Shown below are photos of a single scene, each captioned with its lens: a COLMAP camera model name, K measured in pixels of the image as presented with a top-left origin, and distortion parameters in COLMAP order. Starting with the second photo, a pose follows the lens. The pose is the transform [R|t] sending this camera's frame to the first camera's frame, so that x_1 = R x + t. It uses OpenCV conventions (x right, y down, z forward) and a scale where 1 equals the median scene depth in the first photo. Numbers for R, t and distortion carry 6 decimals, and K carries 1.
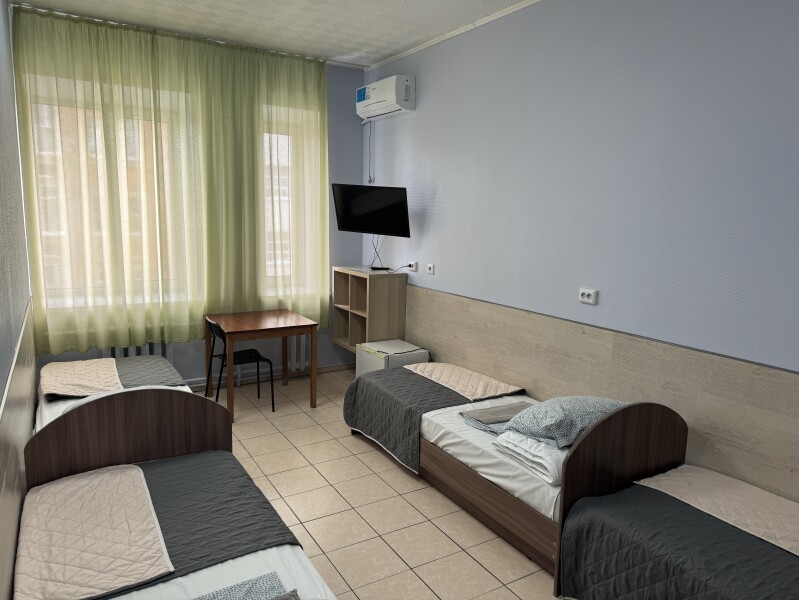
lens RADIAL K [[563.5, 0, 399.5], [0, 563.5, 300.0], [0, 0, 1]] dist [0.068192, -0.082257]
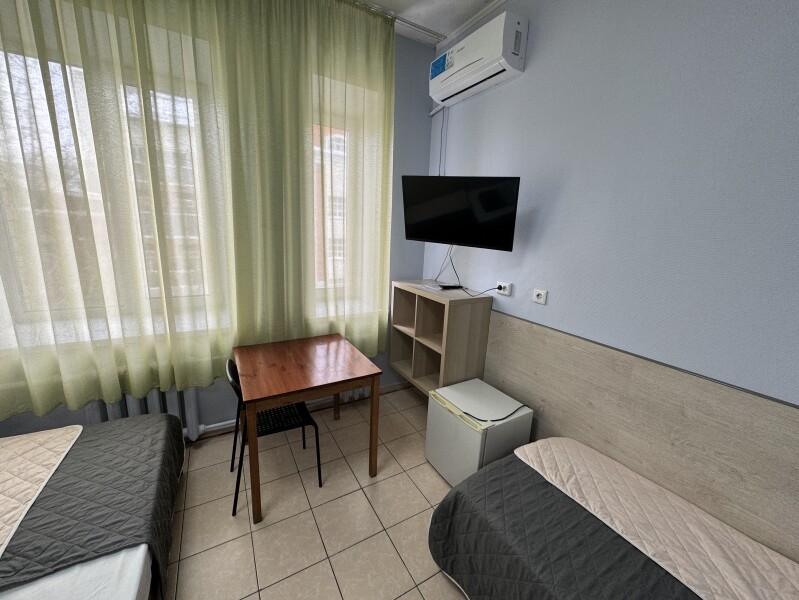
lens RADIAL K [[322.0, 0, 399.5], [0, 322.0, 300.0], [0, 0, 1]] dist [-0.016029, 0.000066]
pose [[0.999626, 0.024920, -0.011265, -0.111693], [-0.024182, 0.997814, 0.061500, -0.067763], [0.012773, -0.061204, 0.998044, 0.558295]]
